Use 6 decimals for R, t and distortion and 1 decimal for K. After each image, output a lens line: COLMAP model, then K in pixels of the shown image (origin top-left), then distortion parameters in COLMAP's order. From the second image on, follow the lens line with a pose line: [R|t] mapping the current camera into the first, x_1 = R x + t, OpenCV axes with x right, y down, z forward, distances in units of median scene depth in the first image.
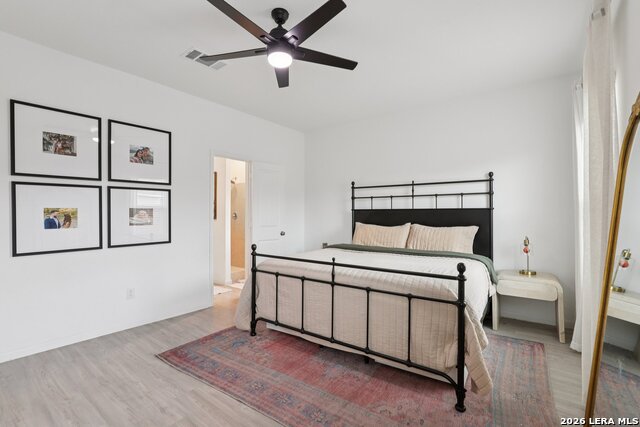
lens RADIAL K [[295.0, 0, 317.7], [0, 295.0, 210.3], [0, 0, 1]] dist [-0.015660, 0.005774]
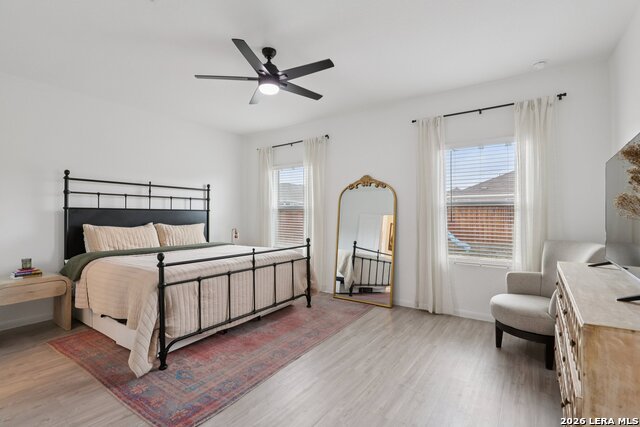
lens RADIAL K [[295.0, 0, 324.5], [0, 295.0, 215.1], [0, 0, 1]] dist [-0.015660, 0.005774]
pose [[-0.041580, -0.001032, 0.999135, -1.192453], [-0.017304, 0.999850, 0.000313, 0.009039], [-0.998985, -0.017276, -0.041592, 0.714876]]
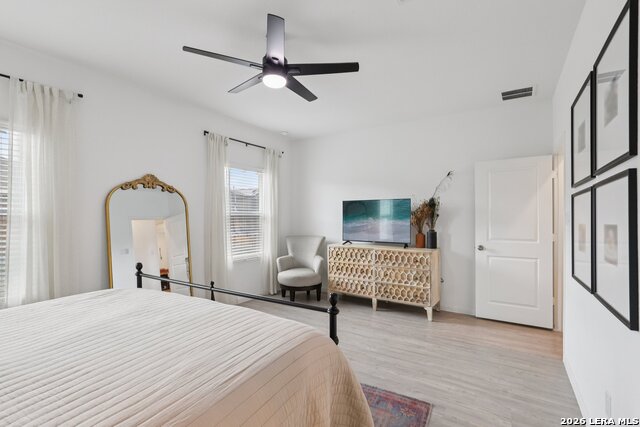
lens RADIAL K [[295.0, 0, 326.5], [0, 295.0, 214.1], [0, 0, 1]] dist [-0.015660, 0.005774]
pose [[-0.992415, 0.001902, -0.122916, -0.162602], [0.002744, 0.999974, -0.006679, -0.031312], [0.122900, -0.006966, -0.992395, 1.787017]]
